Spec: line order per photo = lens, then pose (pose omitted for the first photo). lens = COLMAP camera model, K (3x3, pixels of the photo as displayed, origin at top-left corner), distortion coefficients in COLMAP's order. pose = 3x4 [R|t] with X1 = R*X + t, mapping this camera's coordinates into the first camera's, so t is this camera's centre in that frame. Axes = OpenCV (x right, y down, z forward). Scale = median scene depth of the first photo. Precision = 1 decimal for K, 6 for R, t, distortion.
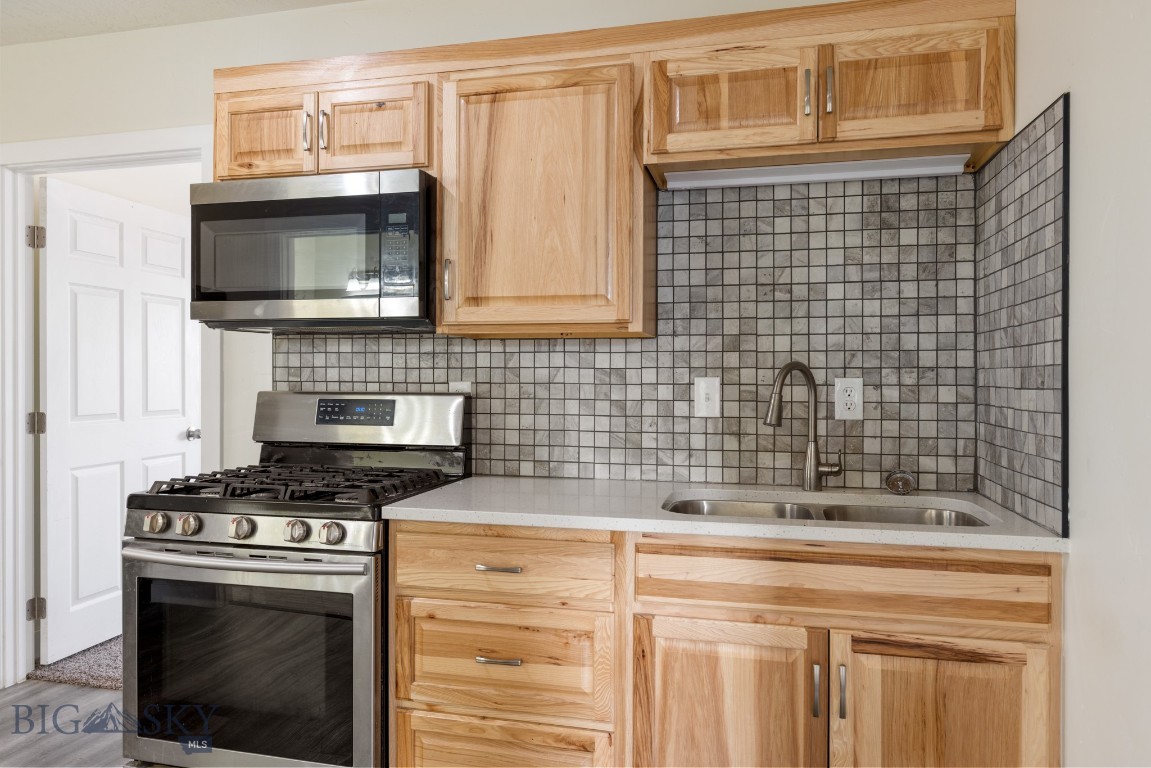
lens RADIAL K [[776.2, 0, 573.8], [0, 776.2, 380.7], [0, 0, 1]] dist [-0.000481, -0.000096]
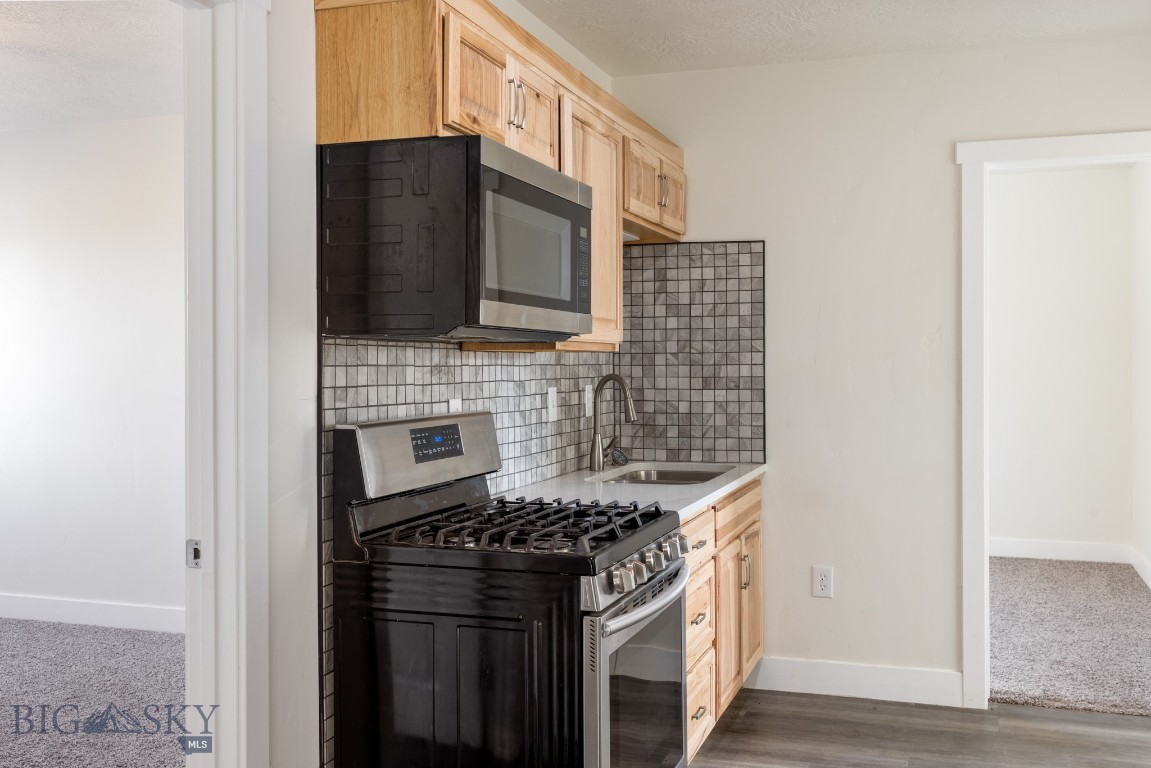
lens RADIAL K [[1140.4, 0, 575.4], [0, 1140.4, 380.6], [0, 0, 1]] dist [0.001393, 0.000000]
pose [[0.078215, -0.017411, 0.996784, -1.359735], [0.012231, 0.999789, 0.016504, -0.037704], [-0.996861, 0.010901, 0.078412, 0.737613]]
